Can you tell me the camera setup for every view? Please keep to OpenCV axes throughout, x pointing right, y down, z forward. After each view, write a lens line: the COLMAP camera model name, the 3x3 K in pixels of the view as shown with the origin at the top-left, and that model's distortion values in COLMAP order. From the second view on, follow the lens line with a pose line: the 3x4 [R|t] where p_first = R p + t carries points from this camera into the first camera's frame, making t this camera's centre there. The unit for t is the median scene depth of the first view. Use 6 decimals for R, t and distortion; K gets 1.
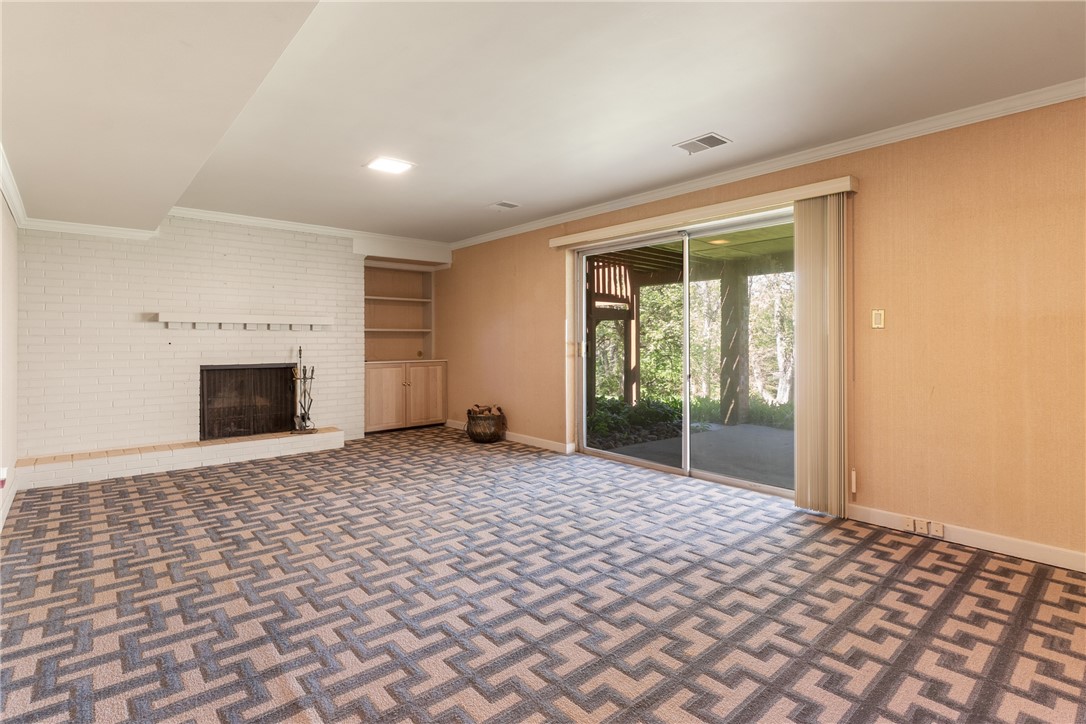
lens RADIAL K [[522.0, 0, 544.9], [0, 522.0, 350.5], [0, 0, 1]] dist [0.005981, -0.000314]
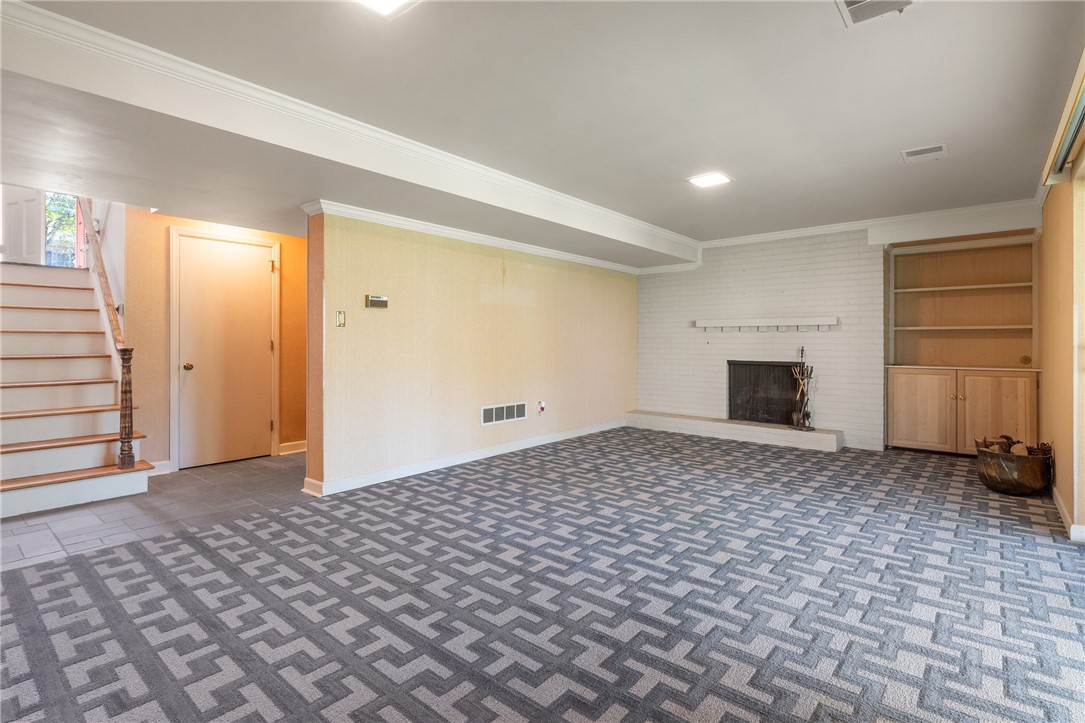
lens RADIAL K [[521.5, 0, 546.4], [0, 521.5, 357.1], [0, 0, 1]] dist [0.005981, -0.000314]
pose [[0.161252, 0.032314, -0.986384, 0.490176], [-0.020701, 0.999355, 0.029355, -0.006589], [0.986696, 0.015686, 0.161816, 0.329581]]
